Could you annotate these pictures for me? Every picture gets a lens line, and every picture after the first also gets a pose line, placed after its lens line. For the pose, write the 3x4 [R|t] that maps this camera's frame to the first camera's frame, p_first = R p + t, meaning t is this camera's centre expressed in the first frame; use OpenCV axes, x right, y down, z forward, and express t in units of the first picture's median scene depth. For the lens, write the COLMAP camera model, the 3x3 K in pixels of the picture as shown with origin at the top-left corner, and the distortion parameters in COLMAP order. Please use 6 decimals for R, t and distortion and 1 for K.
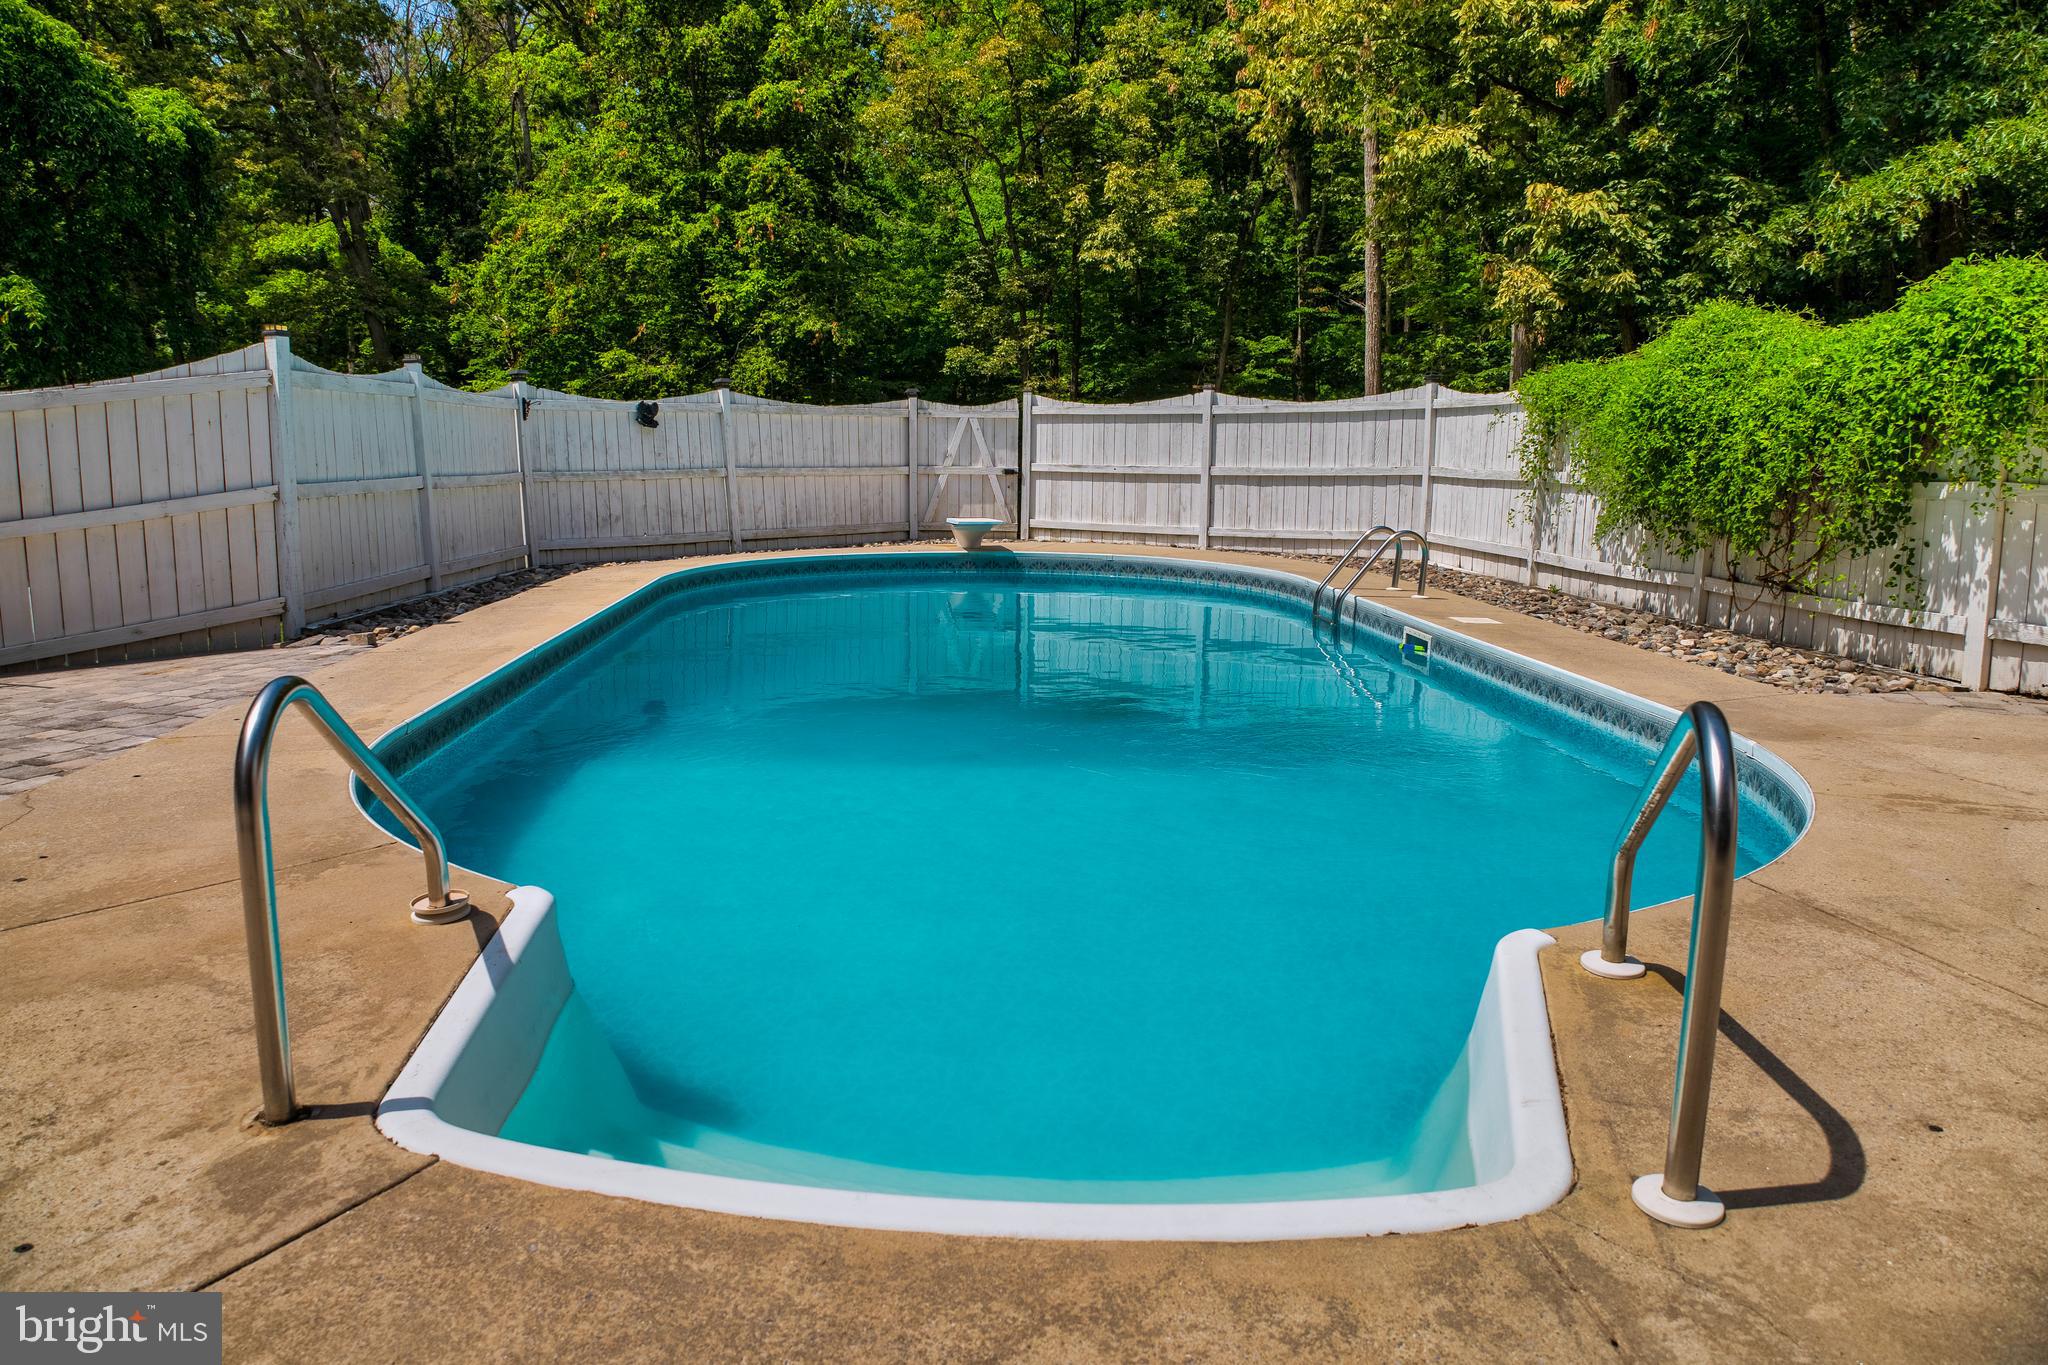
lens RADIAL K [[1346.9, 0, 1024.0], [0, 1346.9, 682.5], [0, 0, 1]] dist [-0.060096, 0.004581]
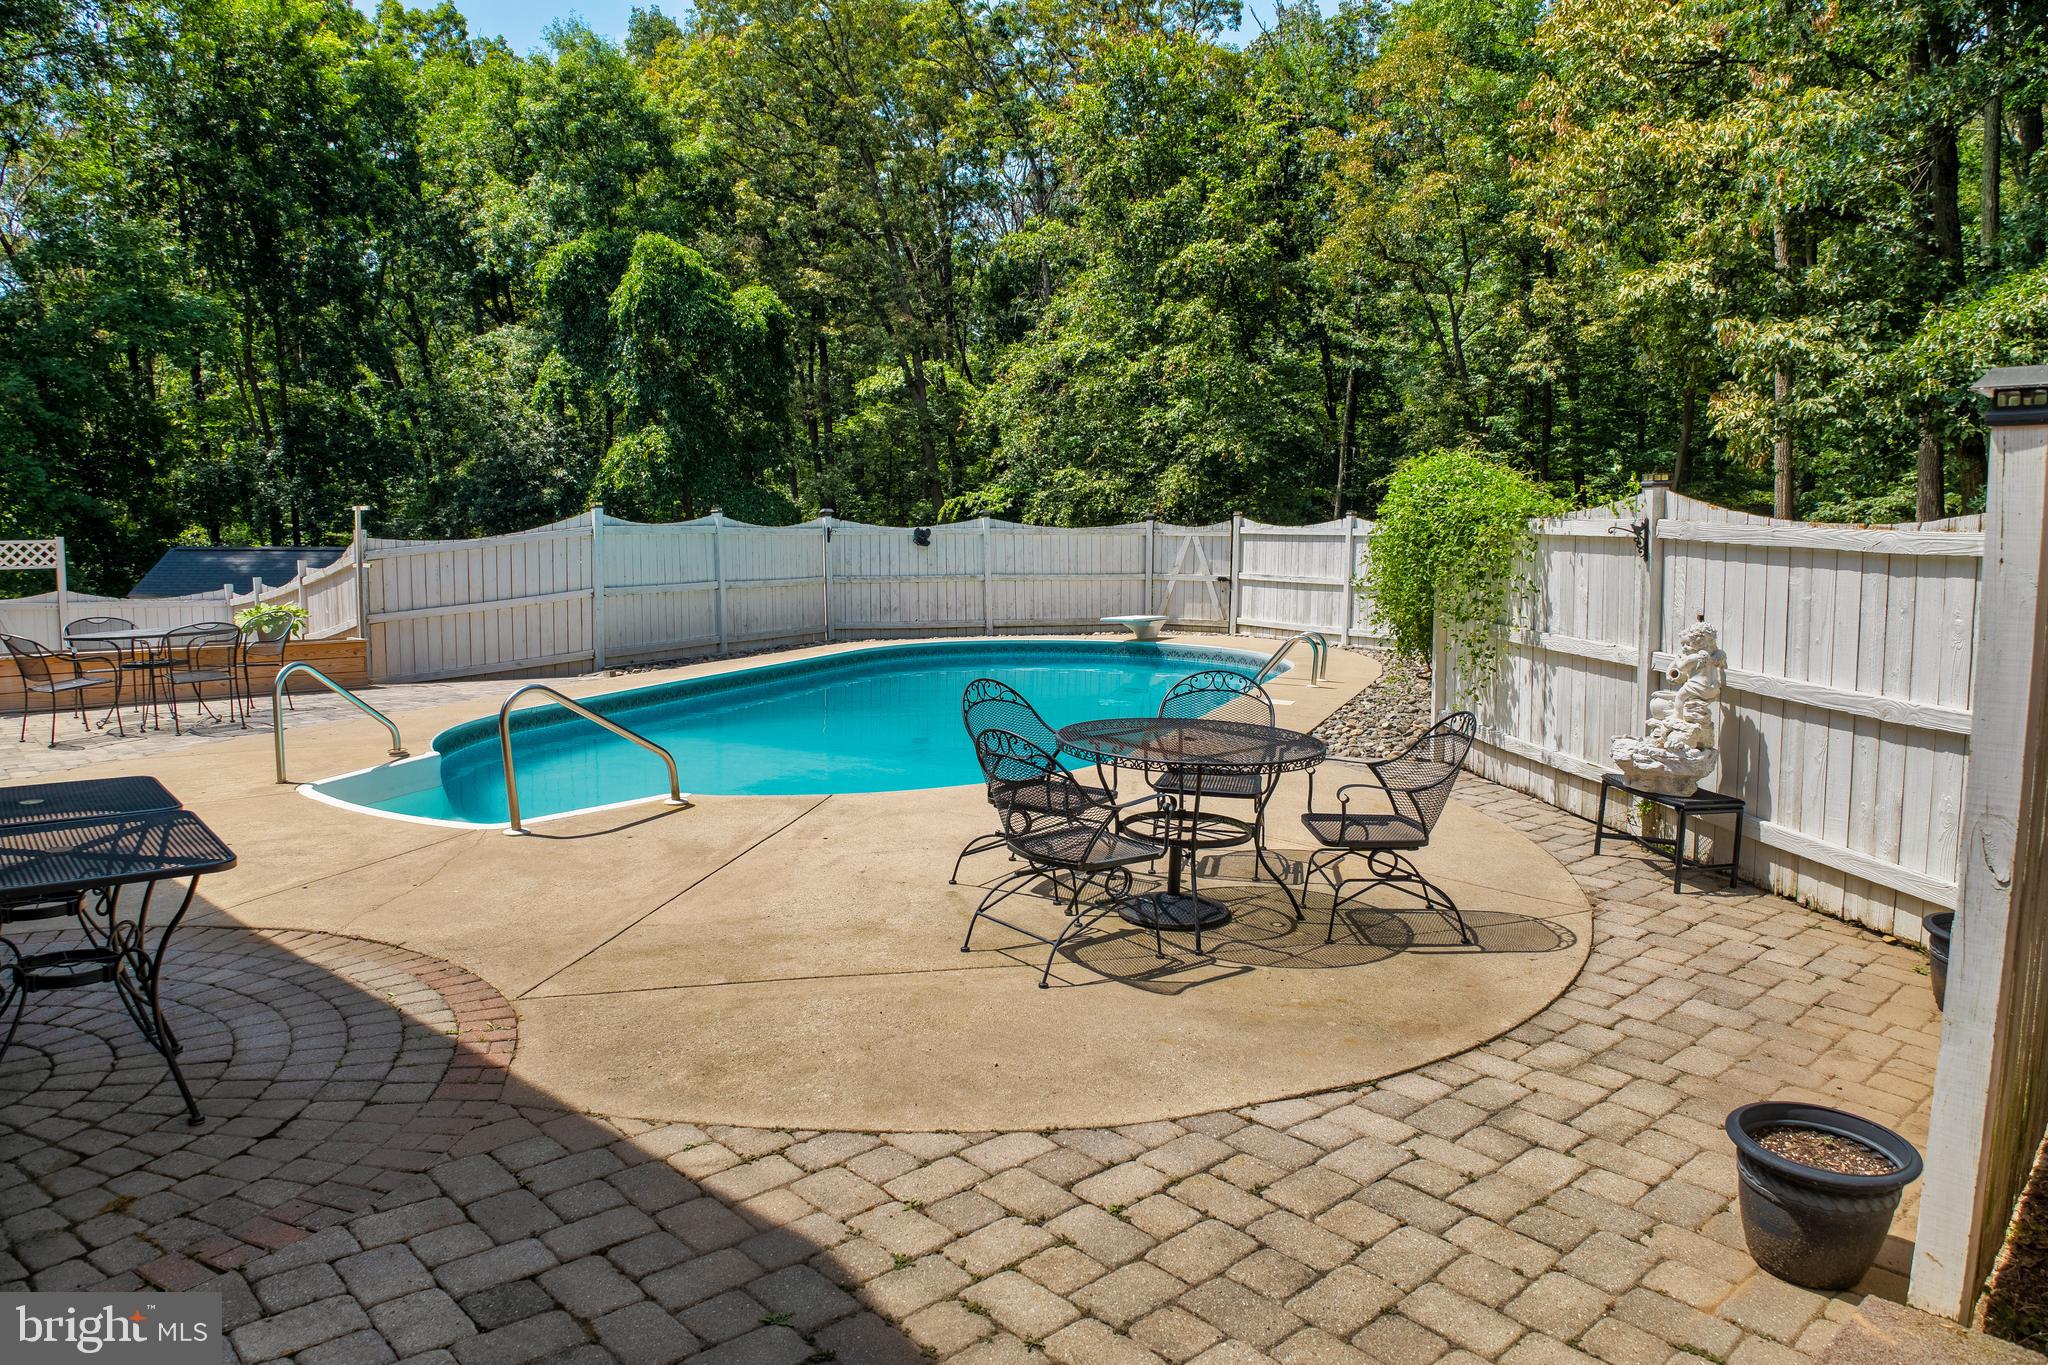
lens RADIAL K [[1364.6, 0, 1024.0], [0, 1364.6, 682.5], [0, 0, 1]] dist [-0.085510, 0.025020]
pose [[0.890660, 0.048828, -0.452041, 0.279390], [-0.077962, 0.995893, -0.046038, 0.006879], [0.447937, 0.076246, 0.890808, -0.133372]]
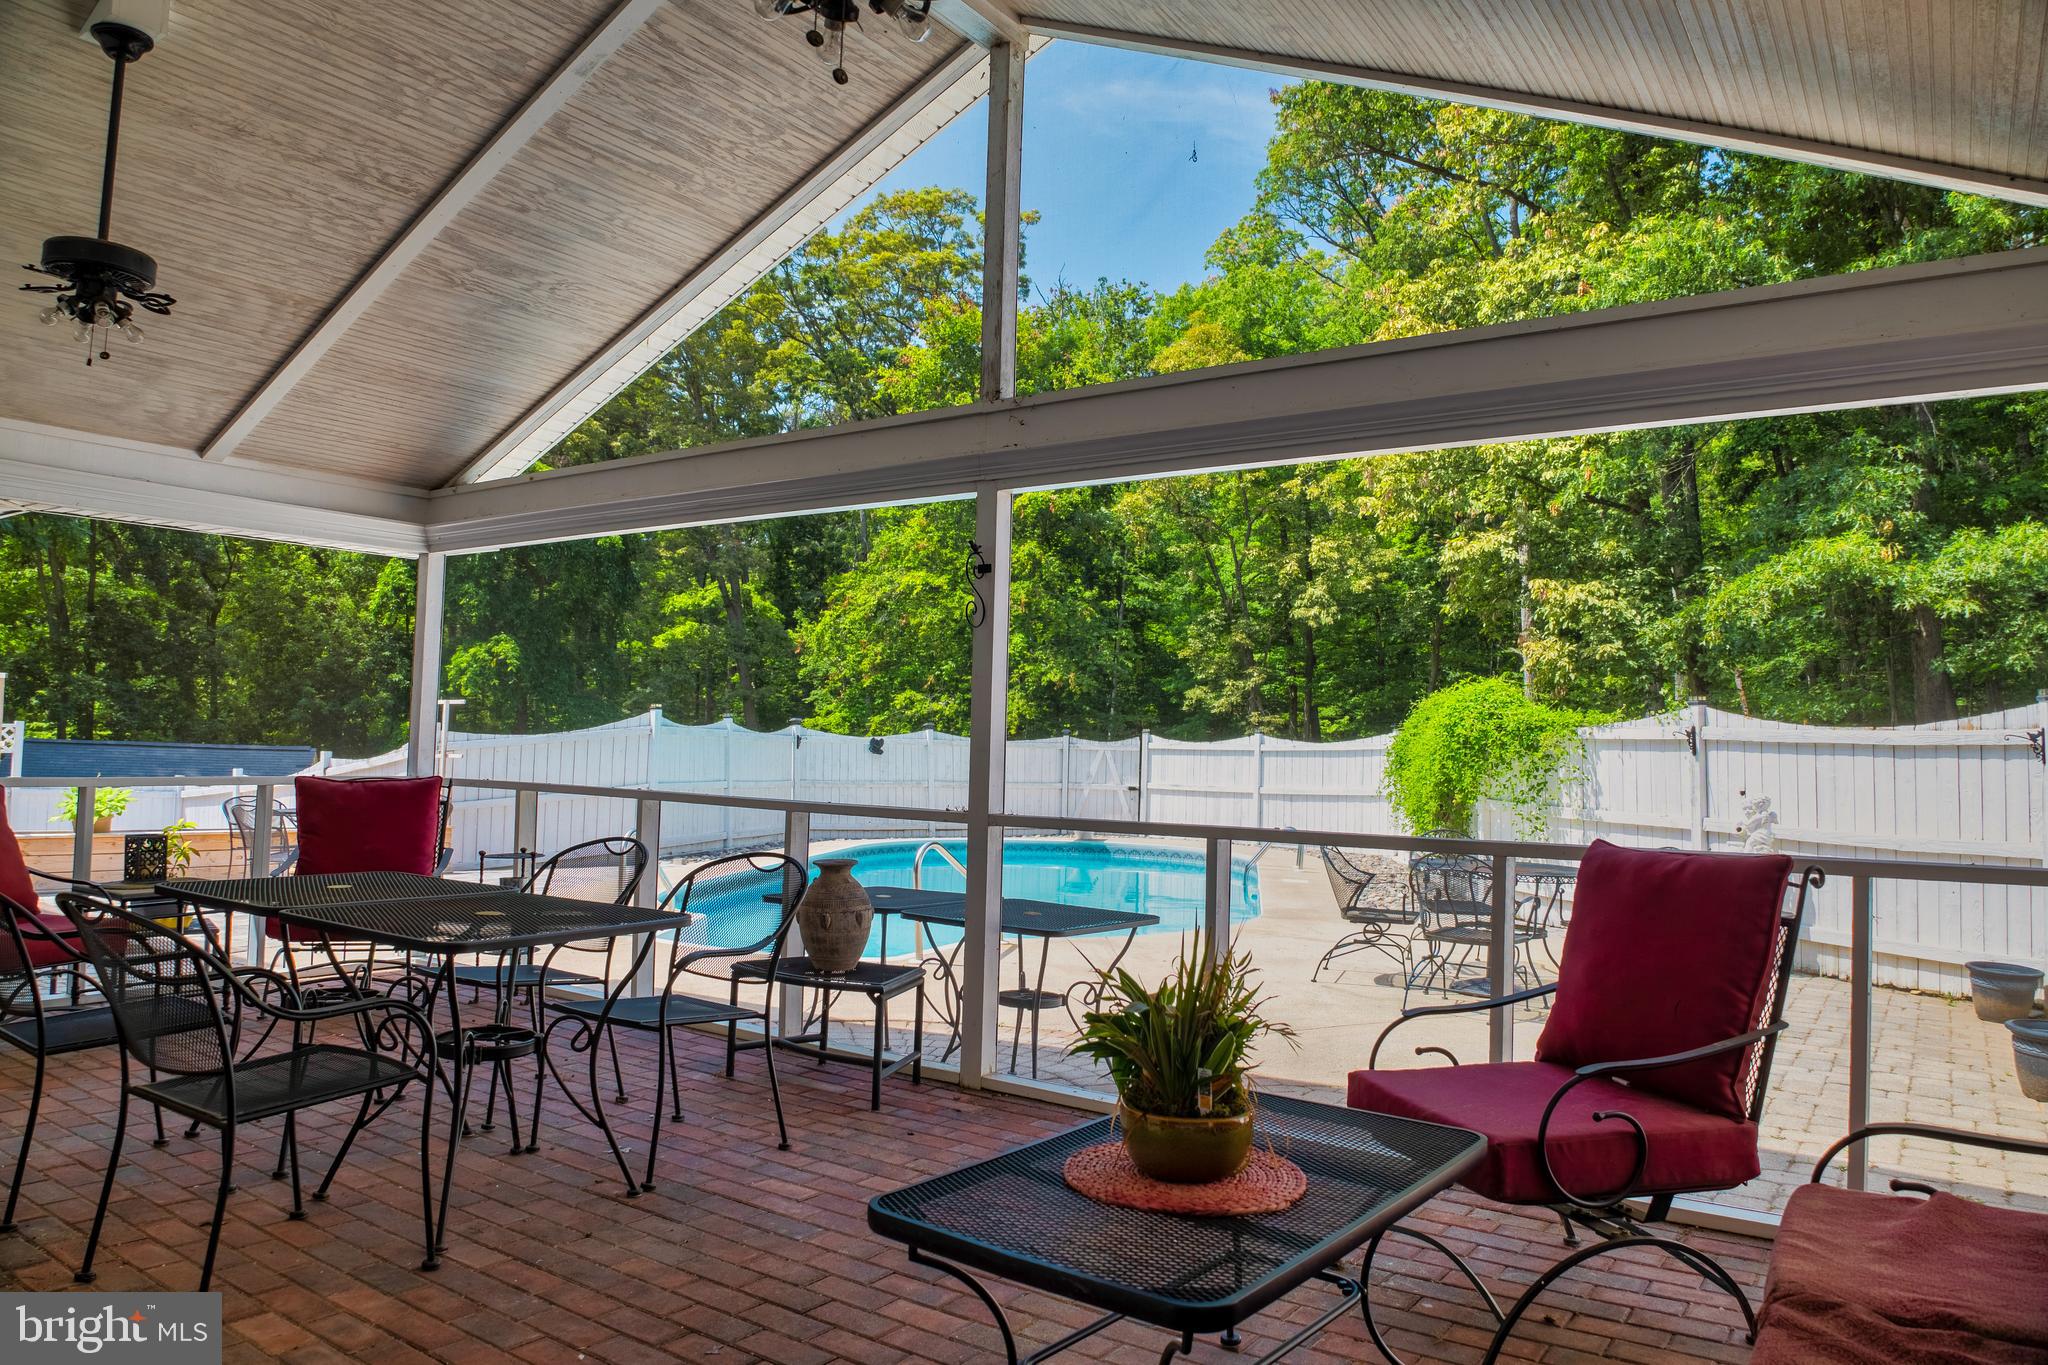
lens RADIAL K [[1356.2, 0, 1024.0], [0, 1356.2, 682.5], [0, 0, 1]] dist [-0.042962, -0.036250]
pose [[0.968461, 0.000939, -0.249163, 0.163599], [-0.058791, 0.972619, -0.224848, 0.042618], [0.242130, 0.232405, 0.941998, -0.272480]]
